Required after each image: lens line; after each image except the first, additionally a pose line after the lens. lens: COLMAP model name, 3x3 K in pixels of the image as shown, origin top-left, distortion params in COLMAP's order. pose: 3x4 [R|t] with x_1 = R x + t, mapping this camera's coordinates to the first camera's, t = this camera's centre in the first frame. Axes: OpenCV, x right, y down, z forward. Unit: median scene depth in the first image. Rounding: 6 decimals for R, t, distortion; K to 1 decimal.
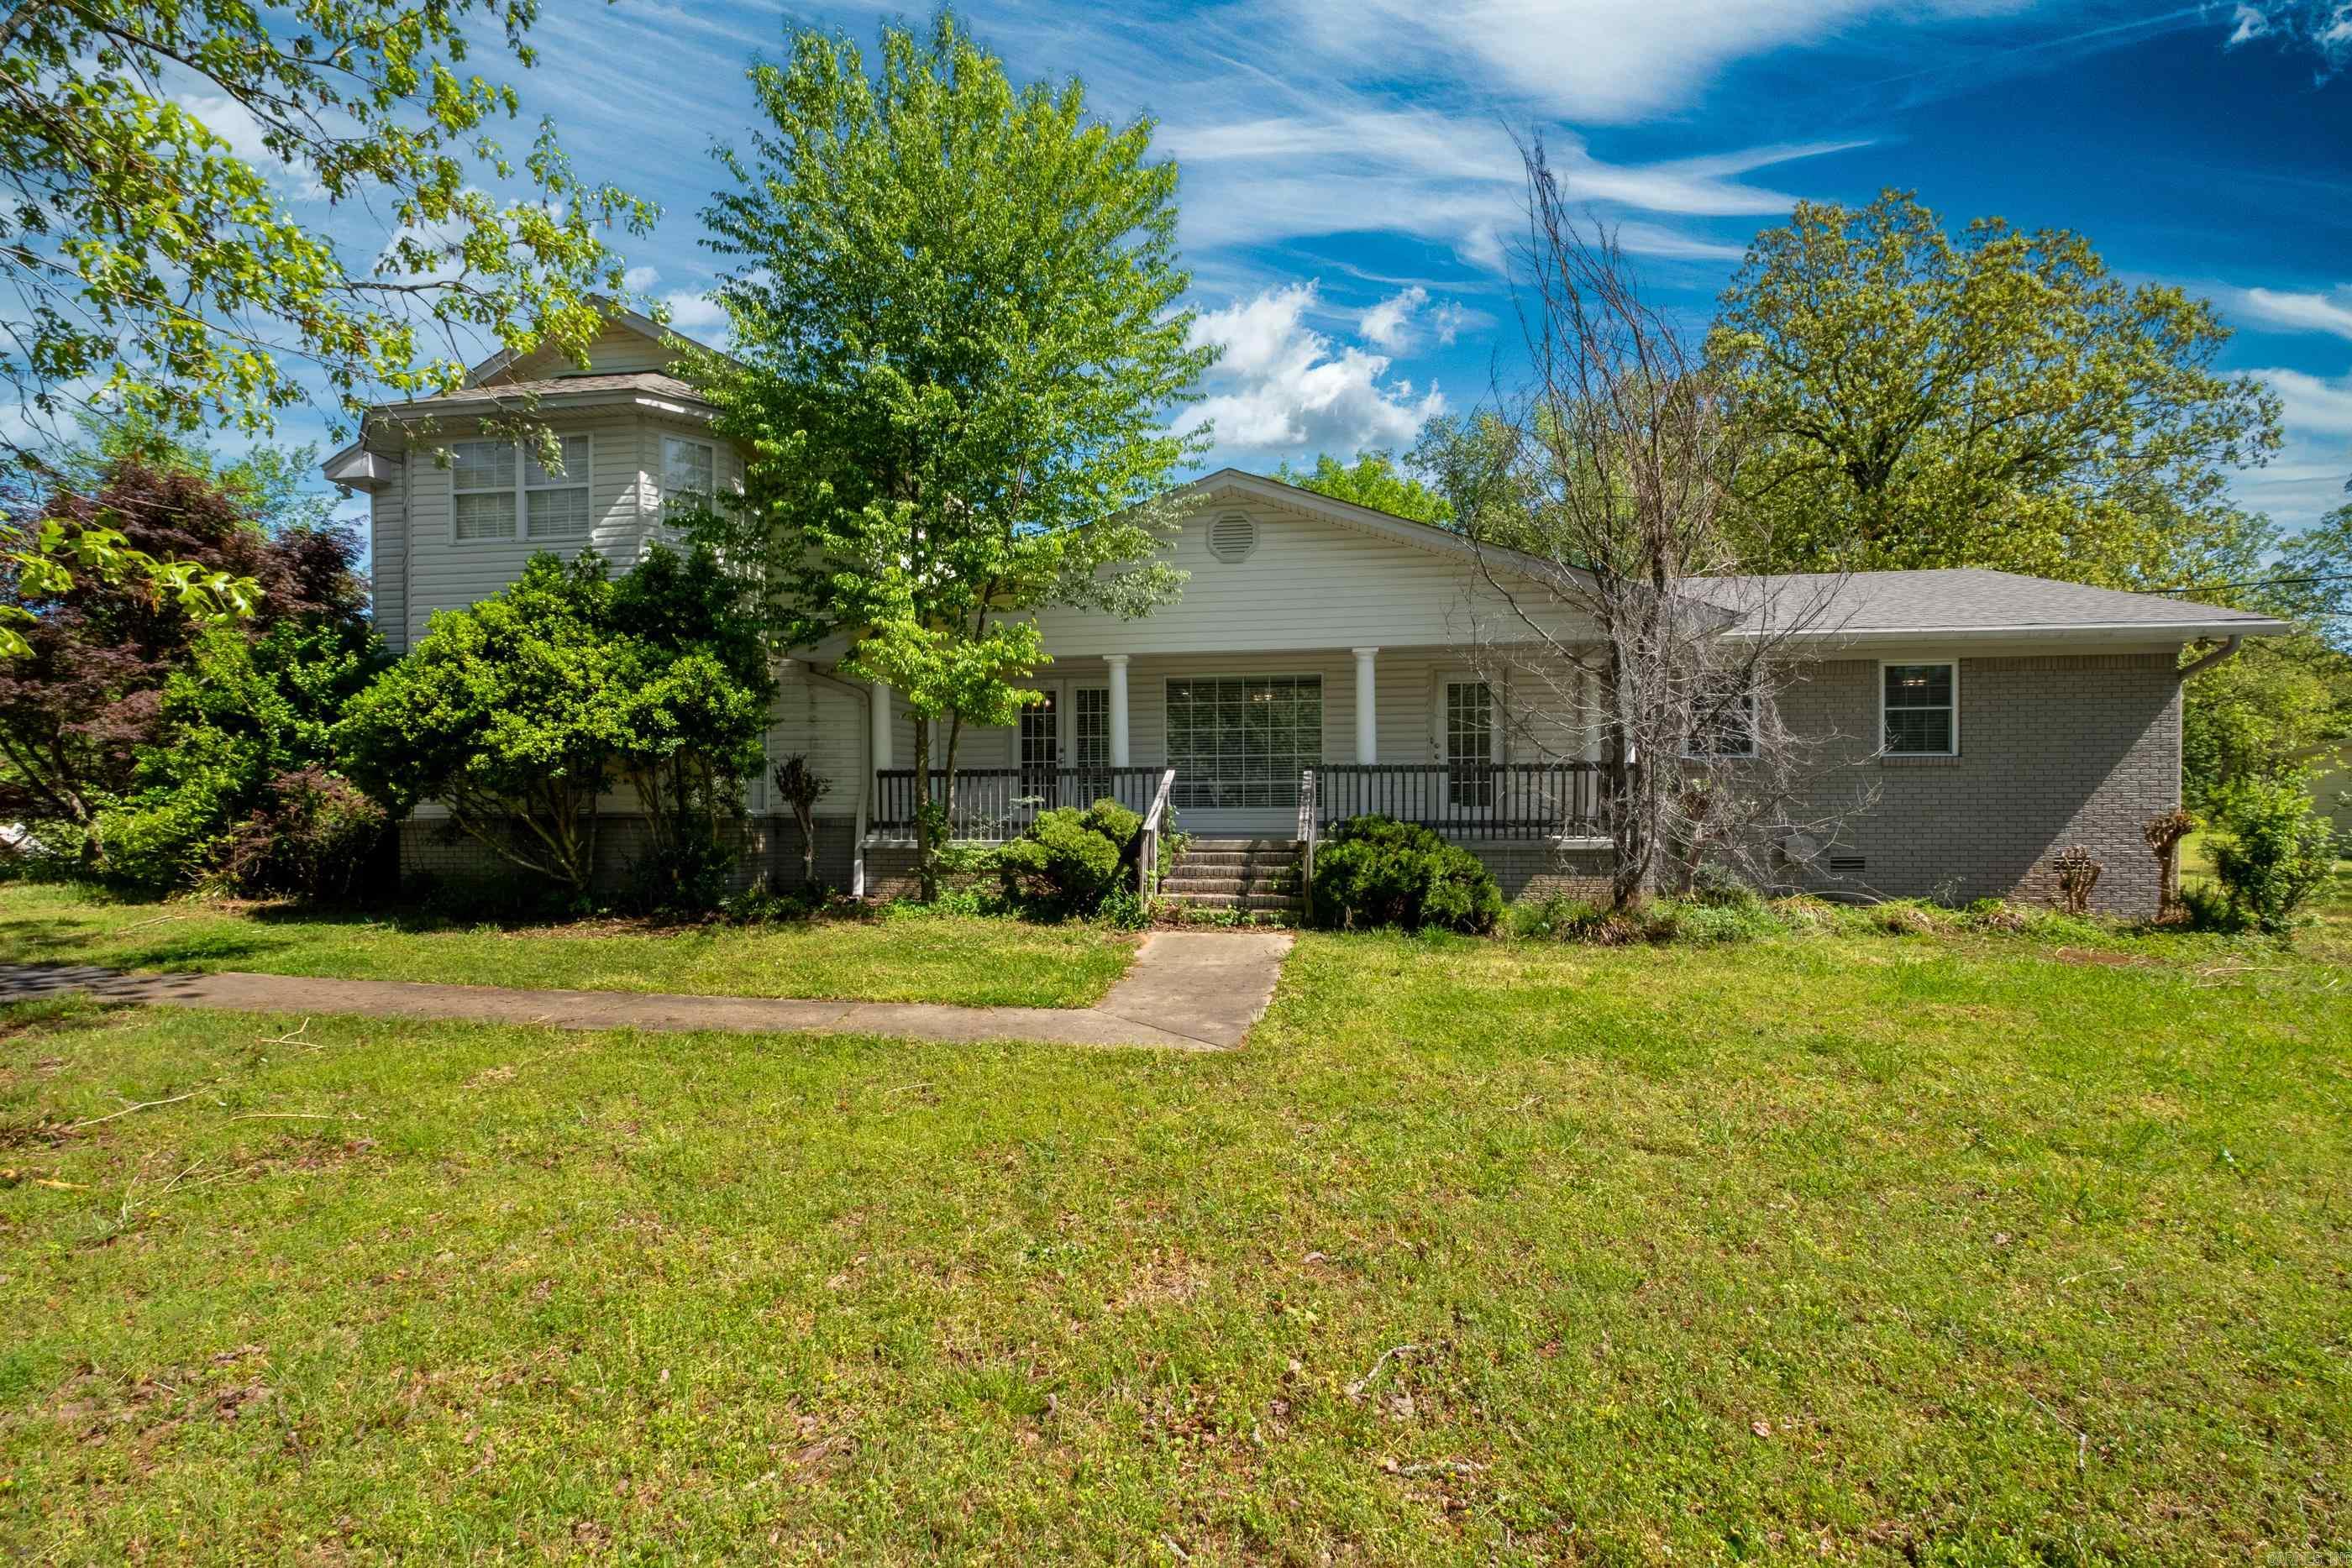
lens RADIAL K [[1025.1, 0, 1170.7], [0, 1025.1, 778.8], [0, 0, 1]] dist [-0.004404, 0.001240]
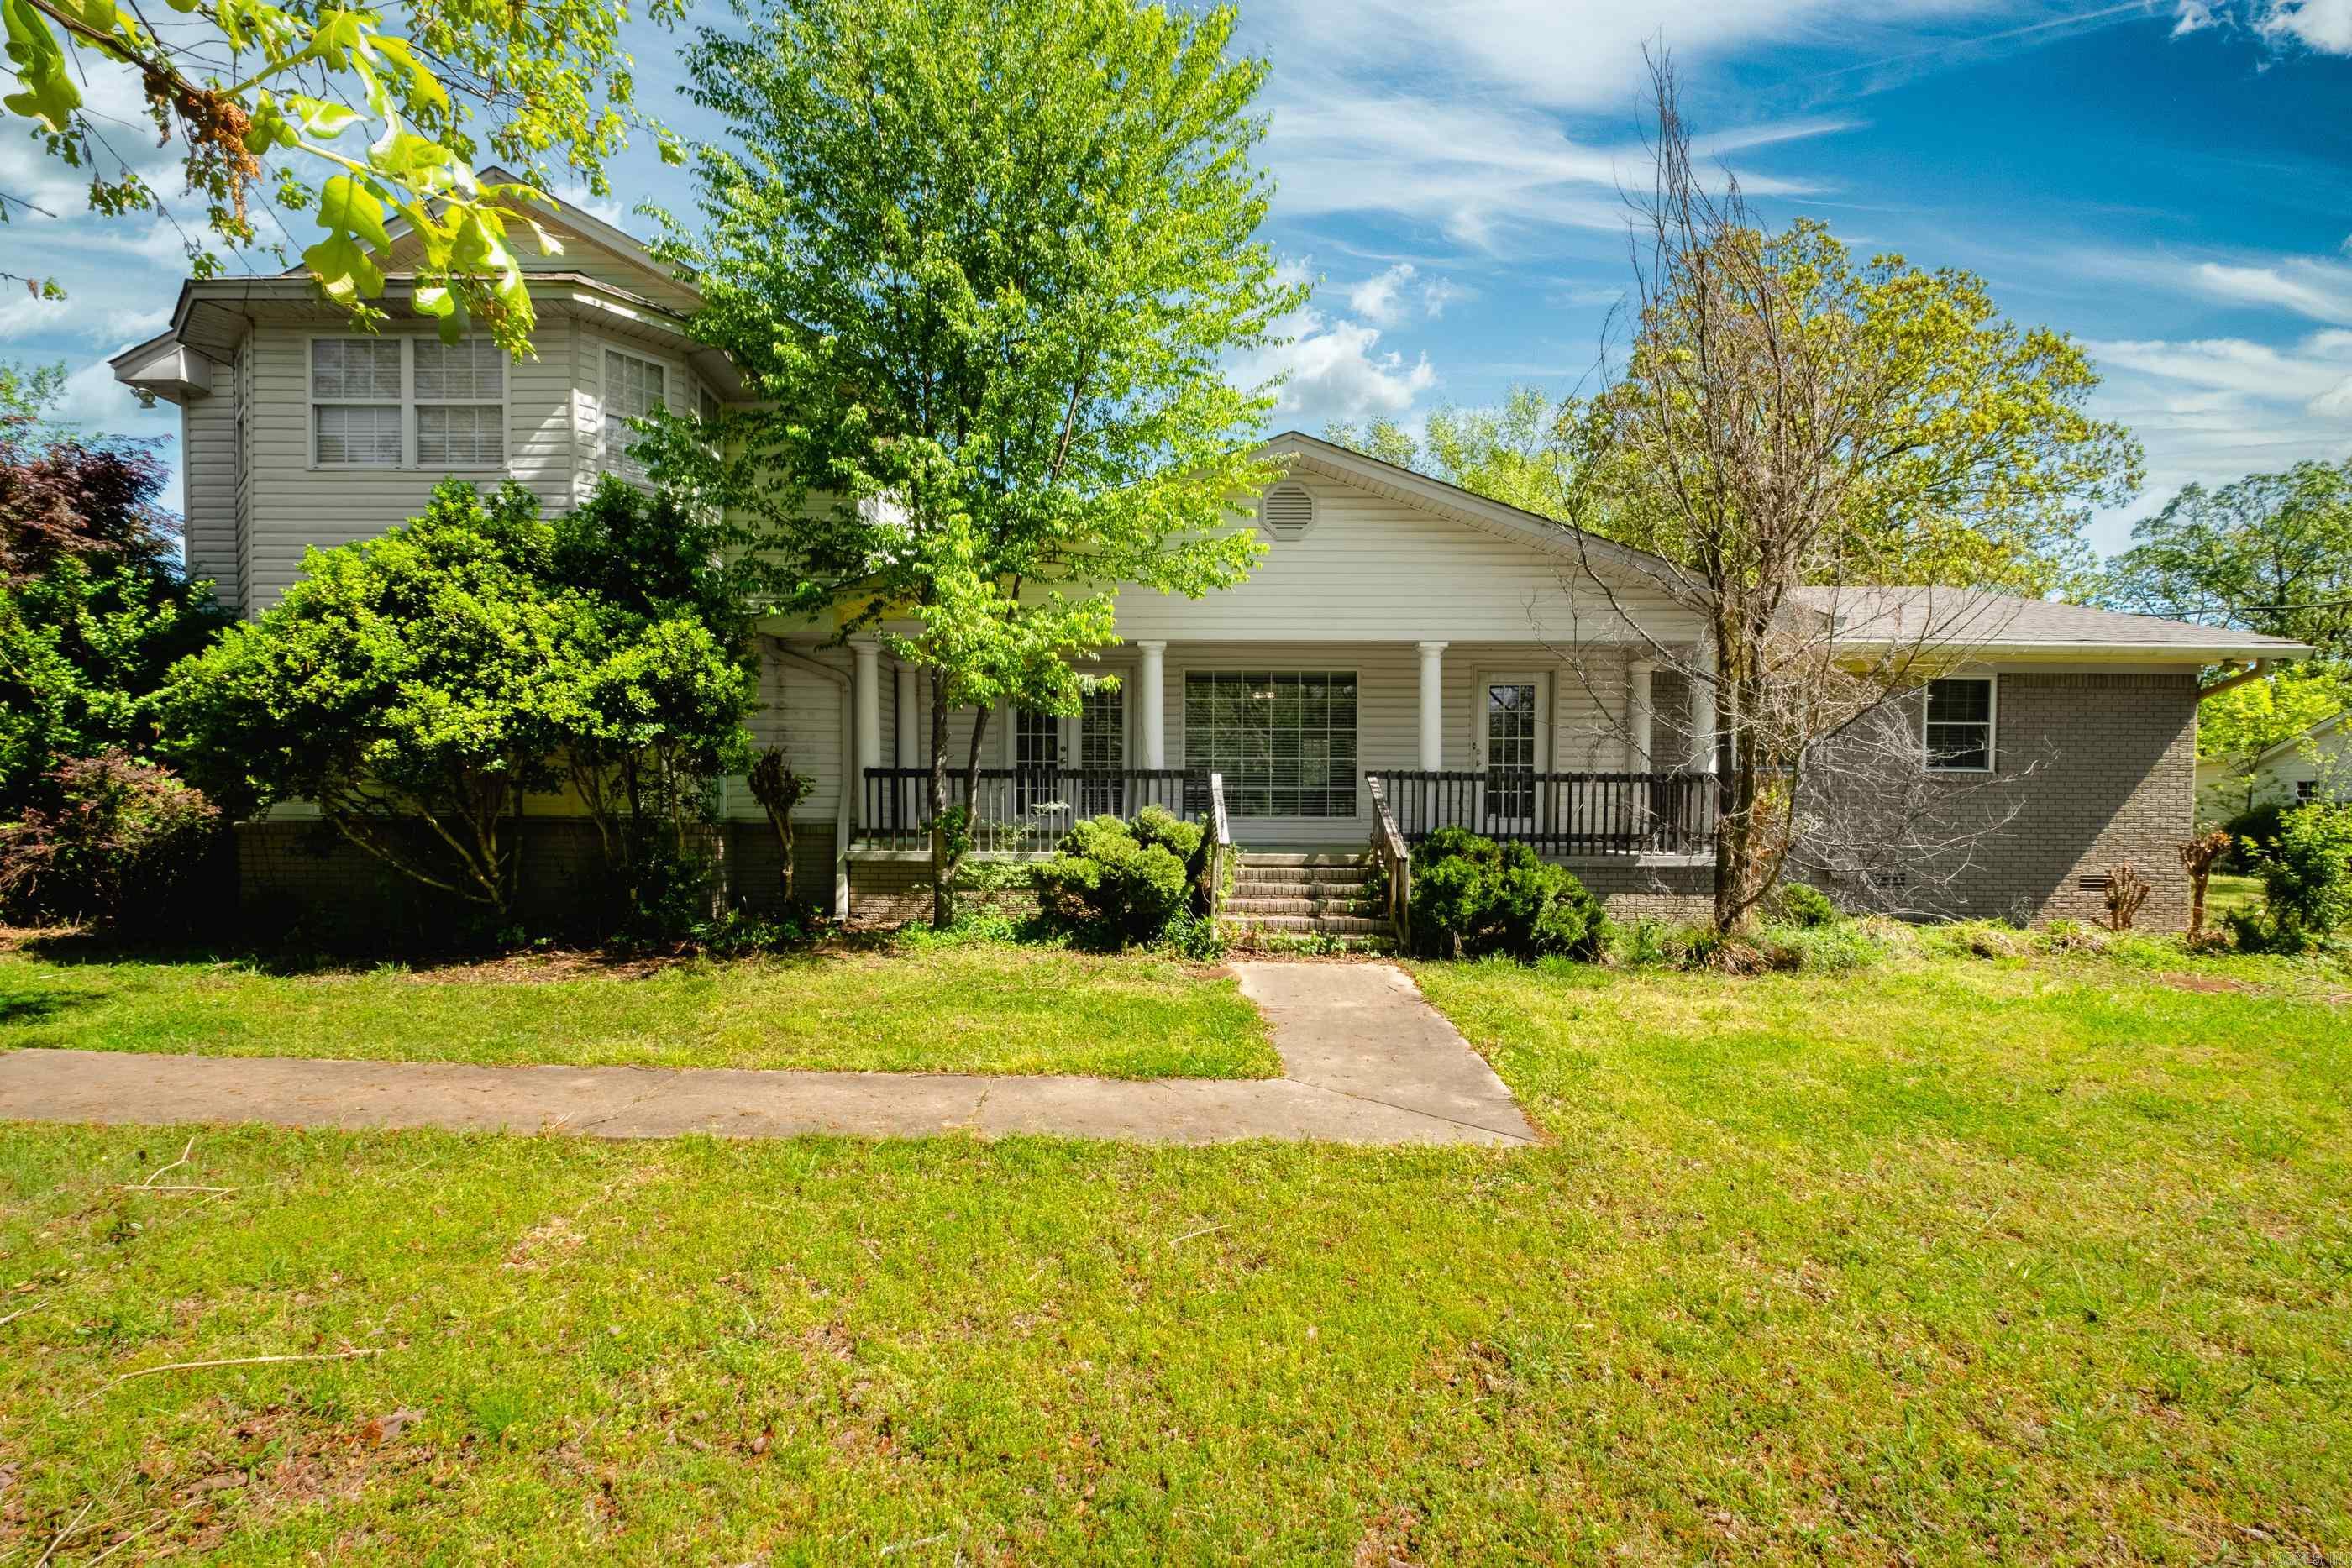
lens RADIAL K [[1025.1, 0, 1175.5], [0, 1025.1, 805.5], [0, 0, 1]] dist [-0.004404, 0.001240]
pose [[0.990749, 0.011826, 0.135193, -0.169203], [-0.015240, 0.999590, 0.024245, -0.002150], [-0.134851, -0.026081, 0.990523, 0.148701]]
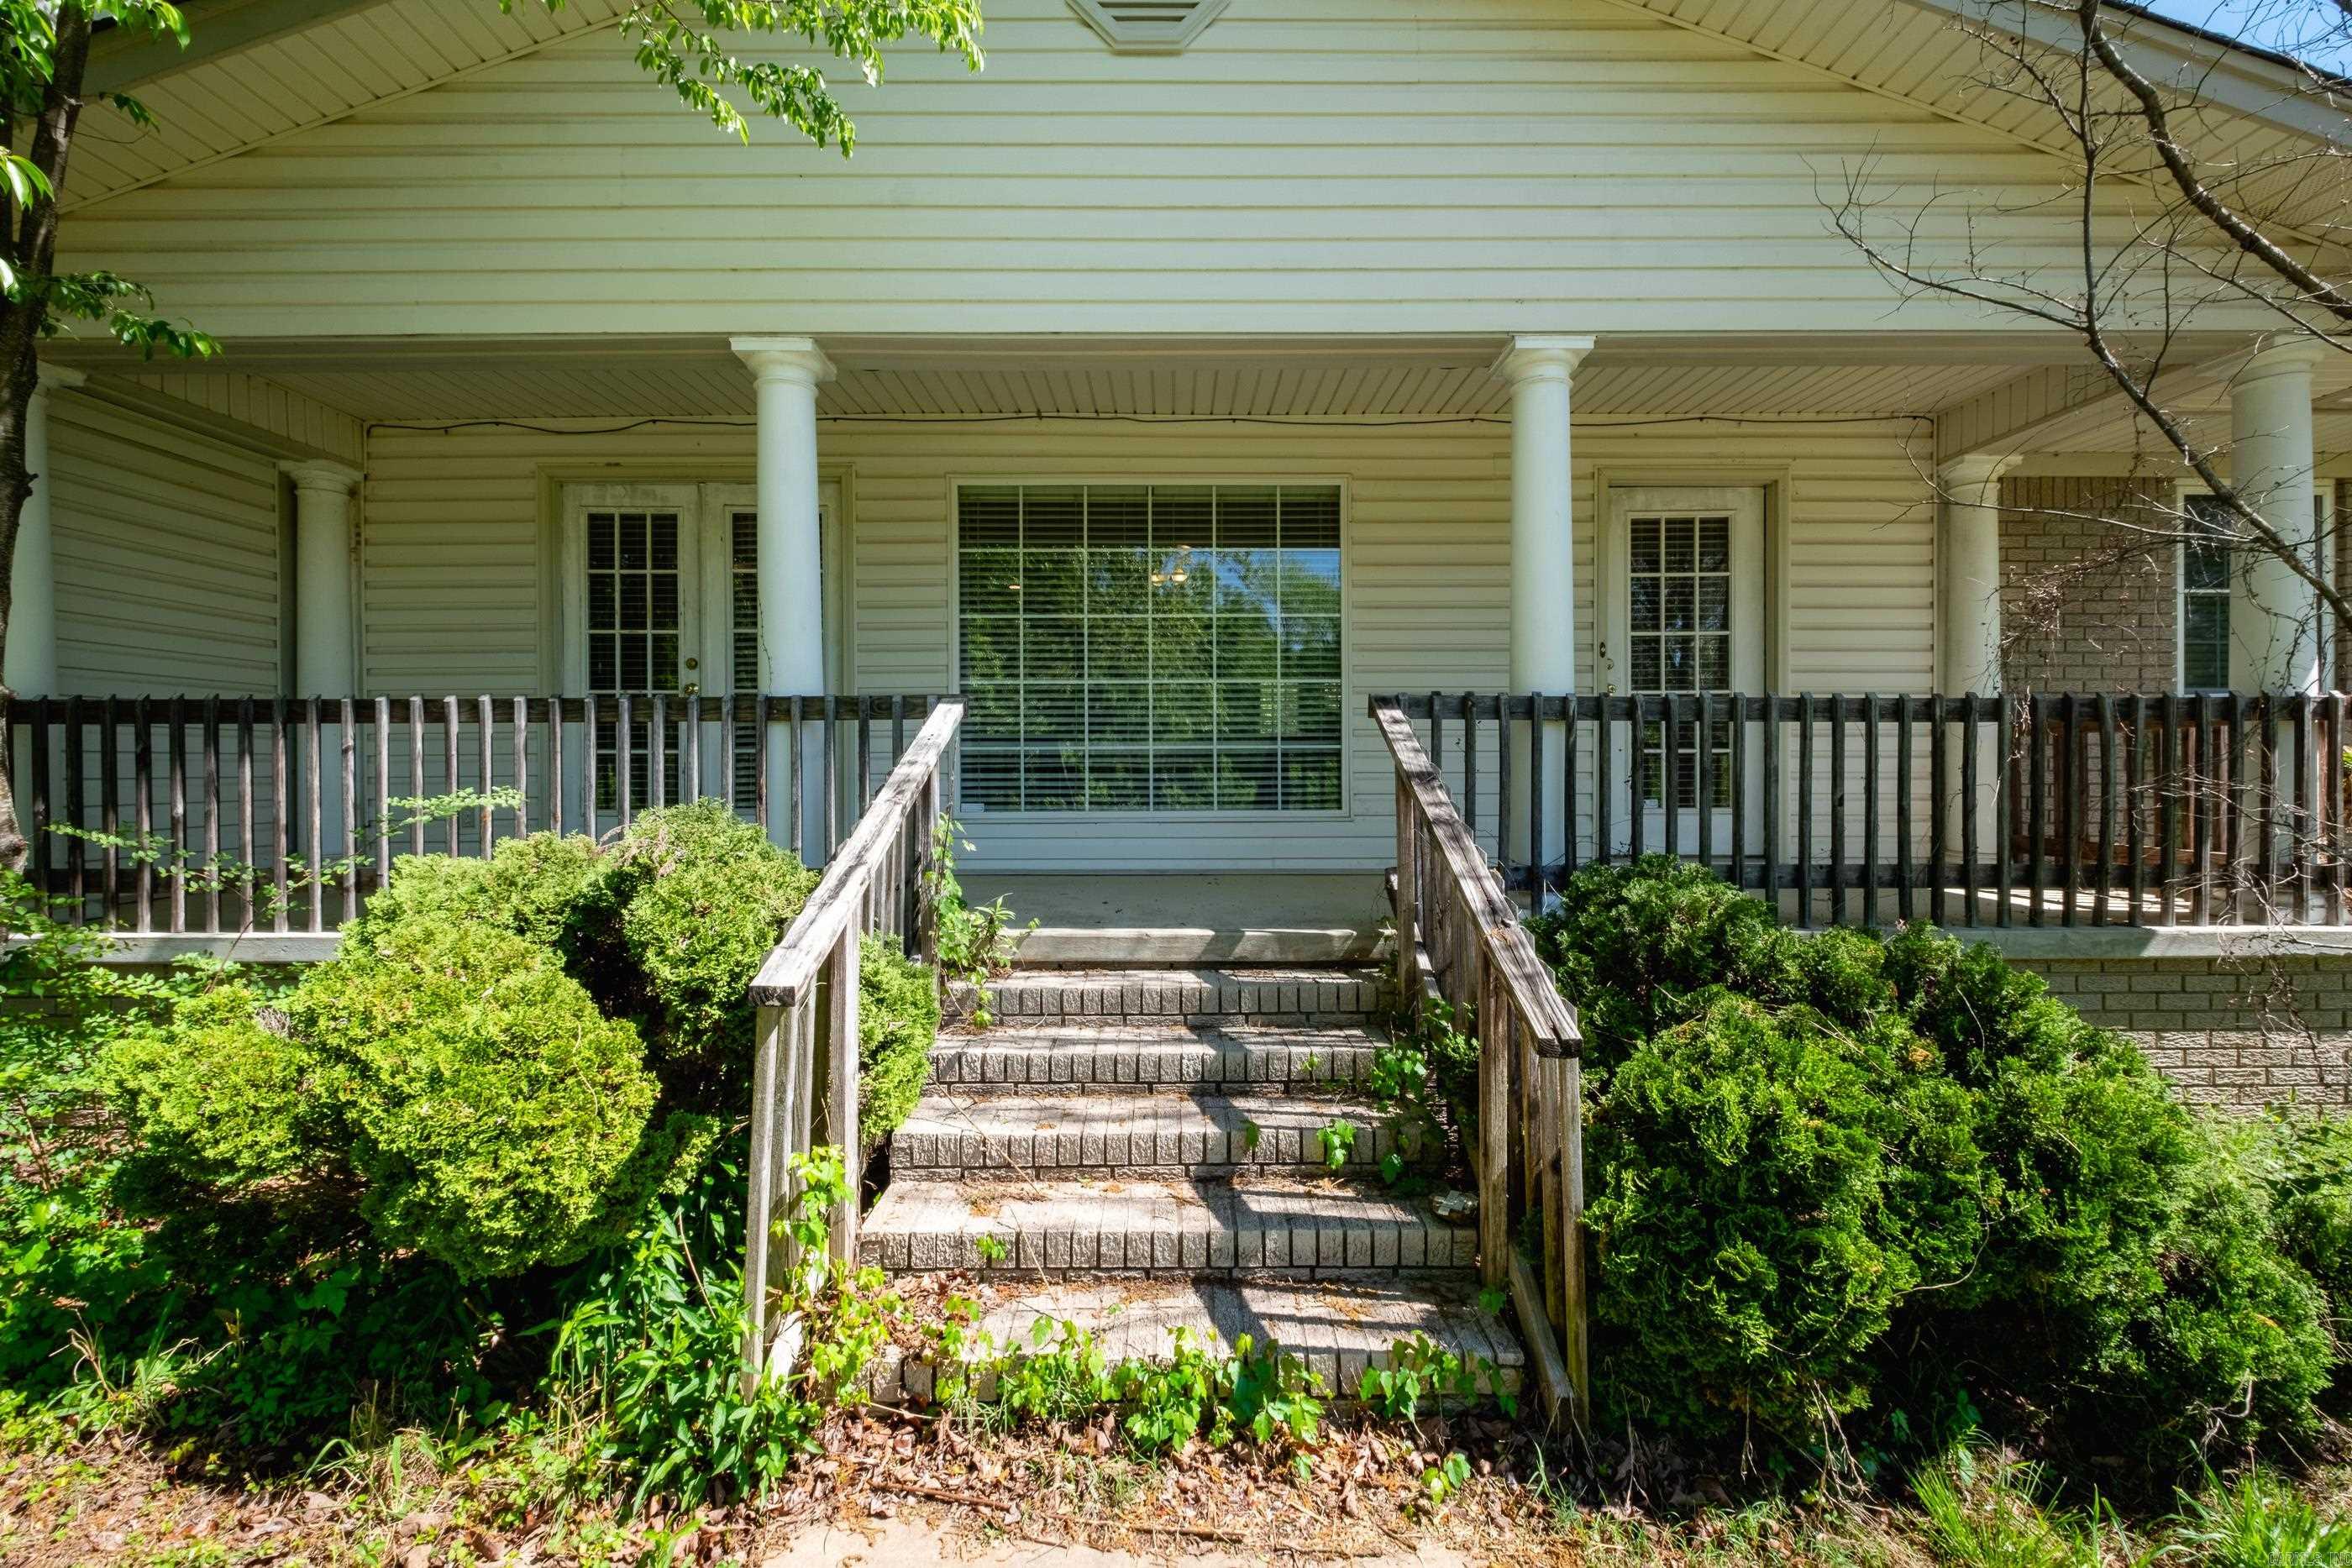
lens RADIAL K [[1025.1, 0, 1174.8], [0, 1025.1, 769.6], [0, 0, 1]] dist [-0.004404, 0.001240]
pose [[0.988059, 0.000162, 0.154074, 0.021009], [-0.004242, 0.999649, 0.026149, 0.002847], [-0.154016, -0.026490, 0.987713, 0.756061]]
